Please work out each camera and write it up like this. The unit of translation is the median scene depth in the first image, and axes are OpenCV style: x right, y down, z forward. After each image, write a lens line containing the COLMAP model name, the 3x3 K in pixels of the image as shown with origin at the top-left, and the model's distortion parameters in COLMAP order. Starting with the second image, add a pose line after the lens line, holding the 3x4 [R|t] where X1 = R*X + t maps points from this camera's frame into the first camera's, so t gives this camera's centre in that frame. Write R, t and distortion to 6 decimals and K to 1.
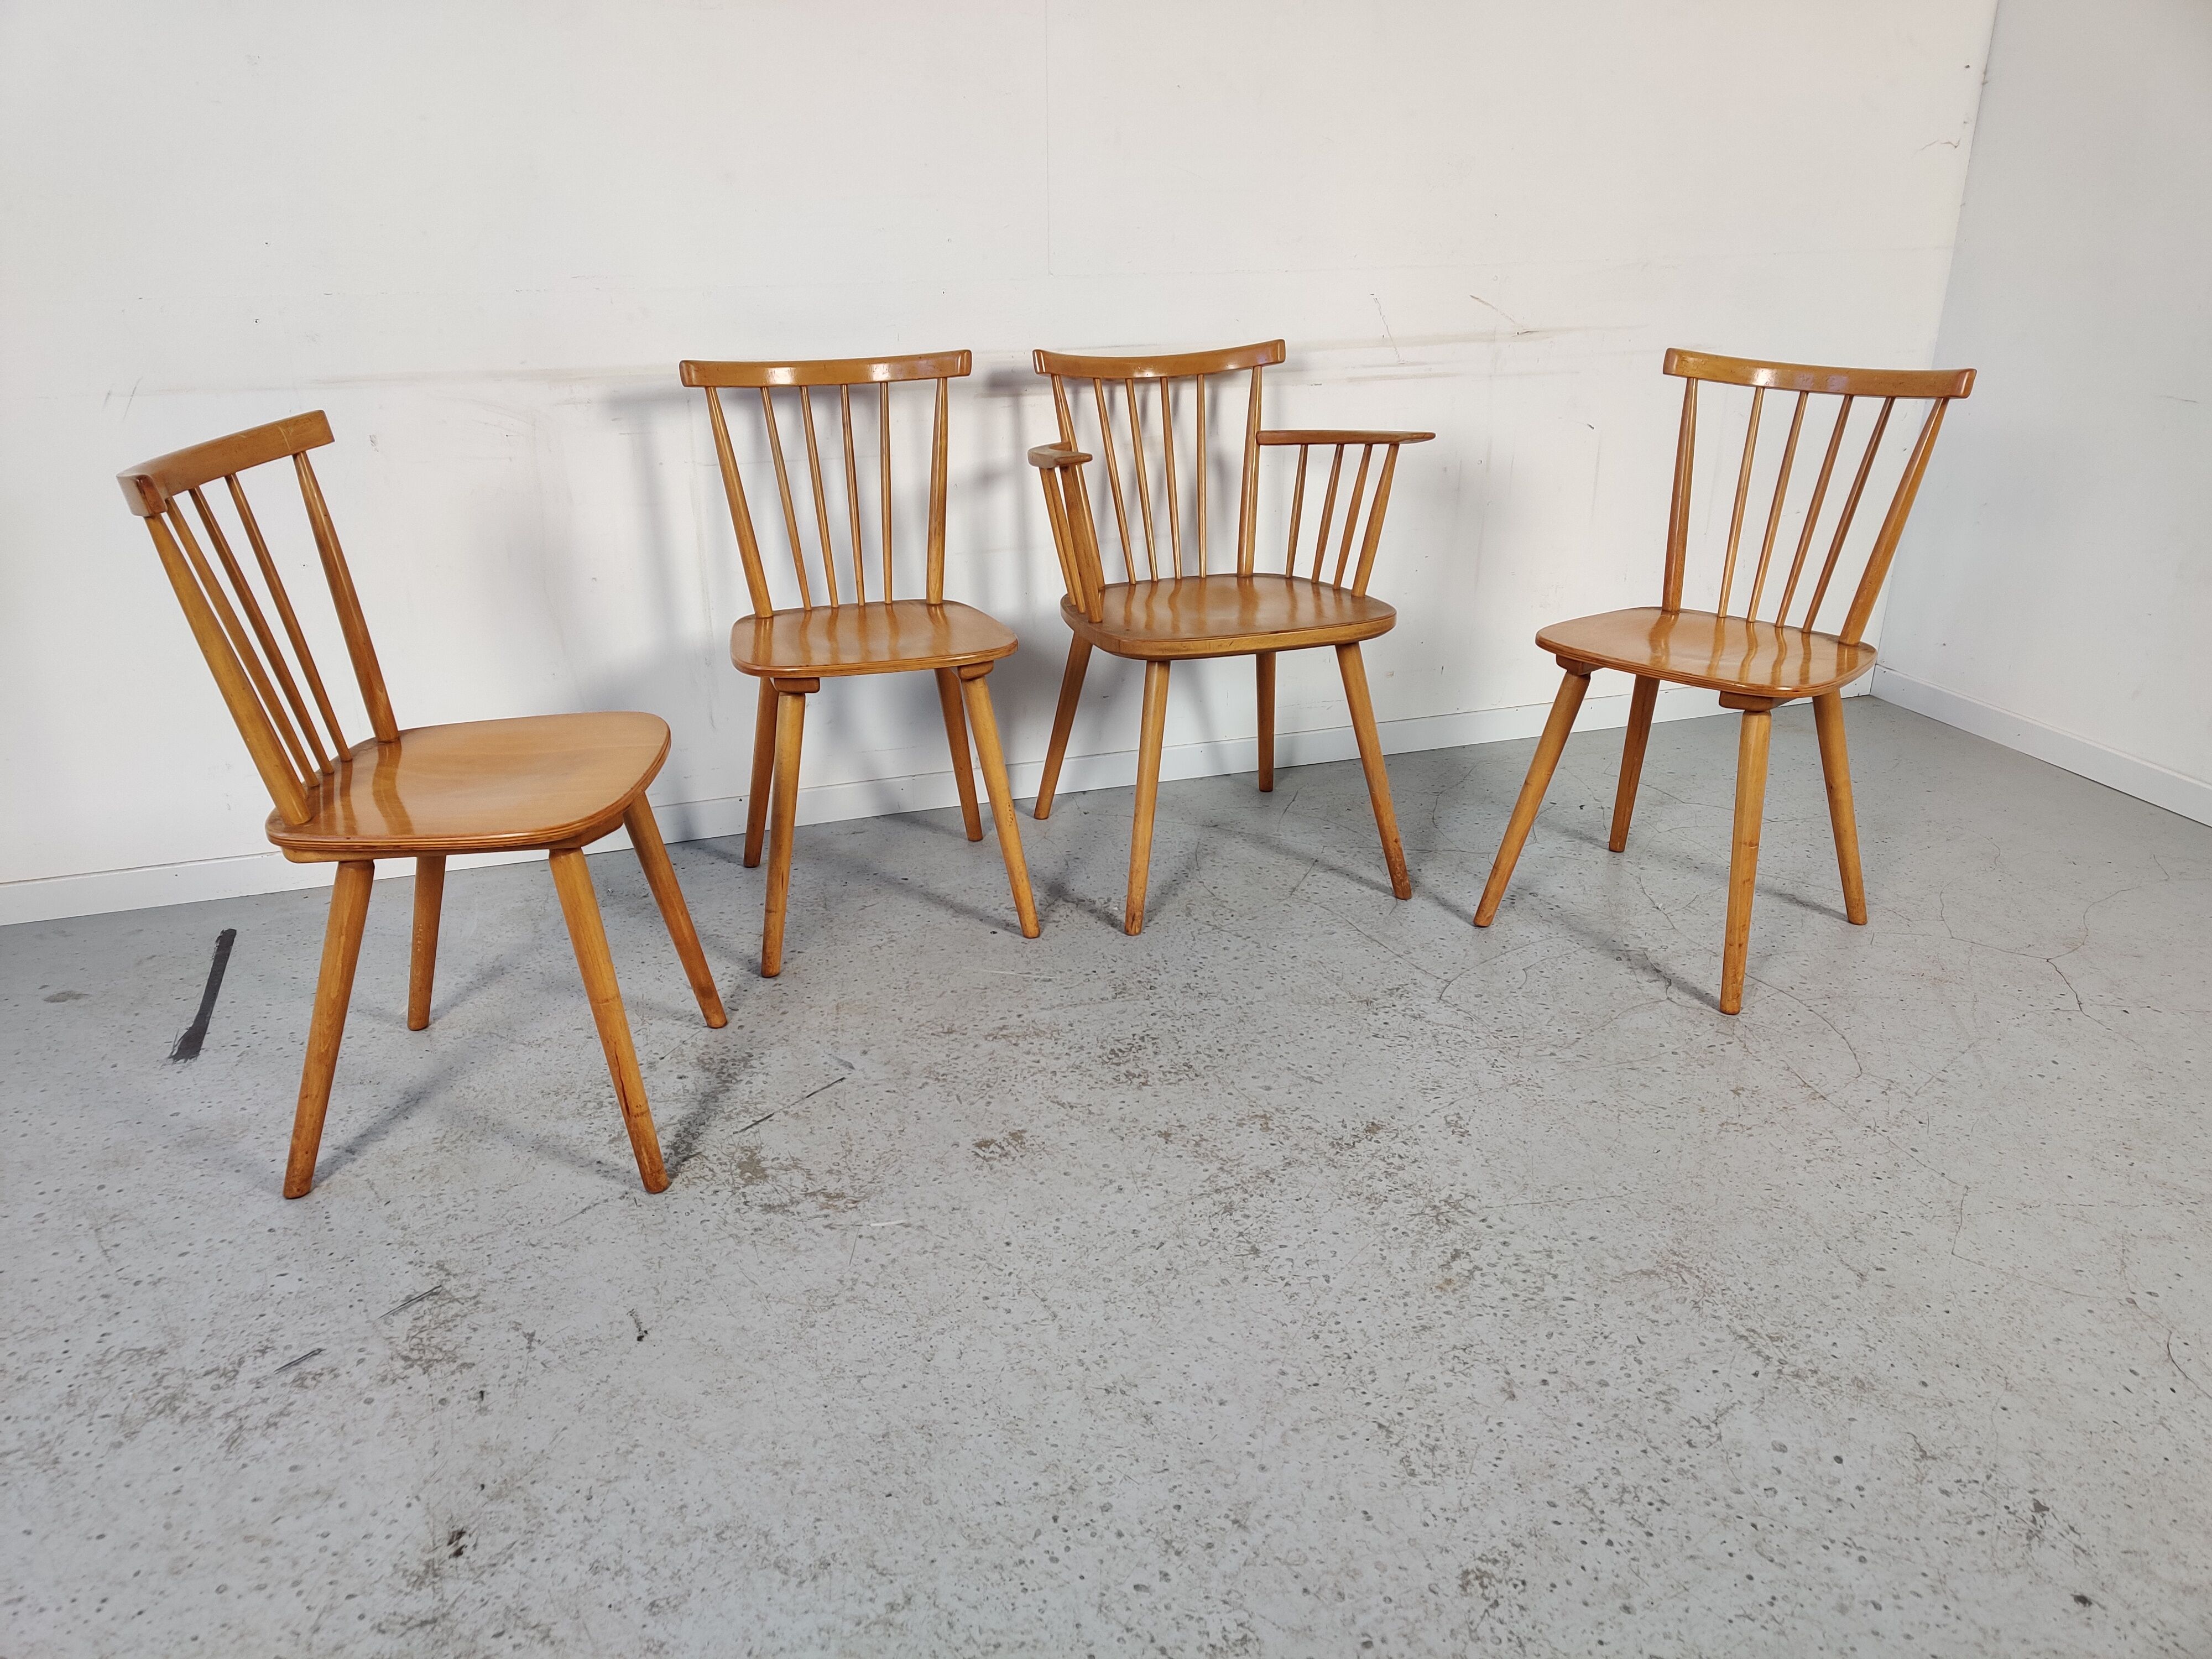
lens RADIAL K [[1663.9, 0, 1093.0], [0, 1663.9, 836.7], [0, 0, 1]] dist [0.048718, -0.036012]
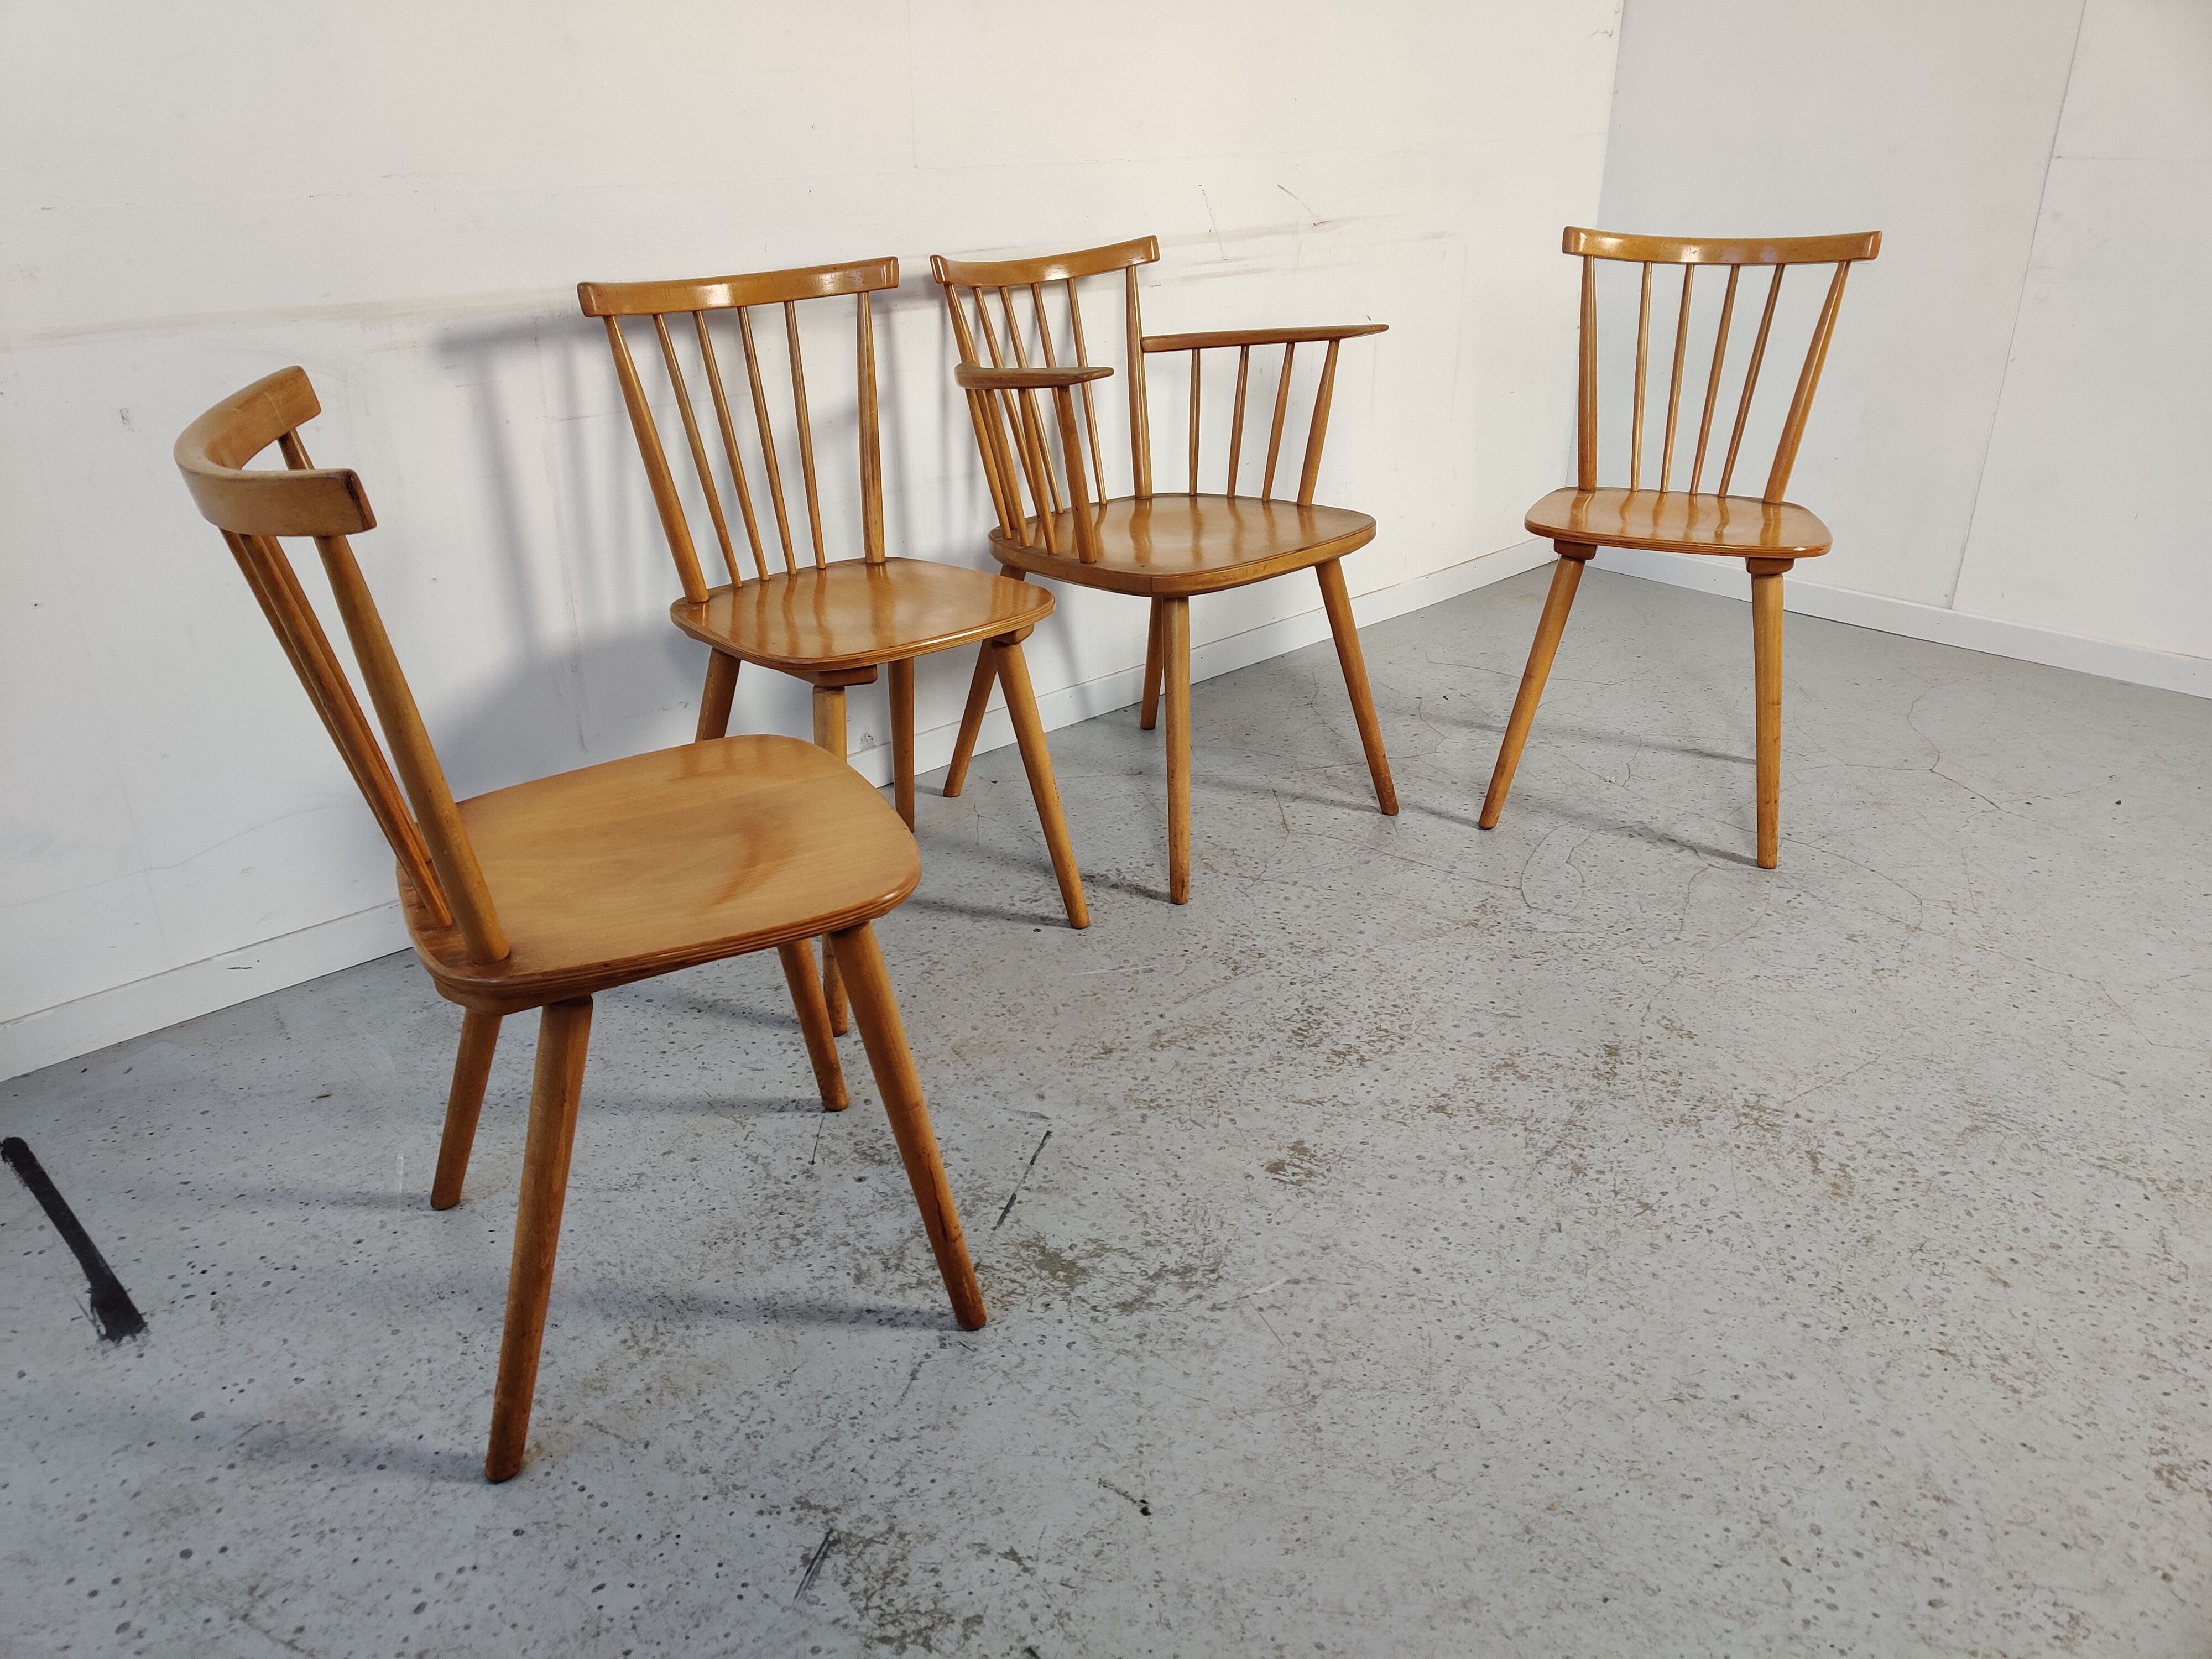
lens RADIAL K [[1663.9, 0, 1111.2], [0, 1663.9, 823.7], [0, 0, 1]] dist [0.048718, -0.036012]
pose [[0.909820, -0.168829, 0.379110, -0.357511], [0.156188, 0.985645, 0.064105, -0.048719], [-0.384490, 0.000889, 0.923129, 0.188636]]
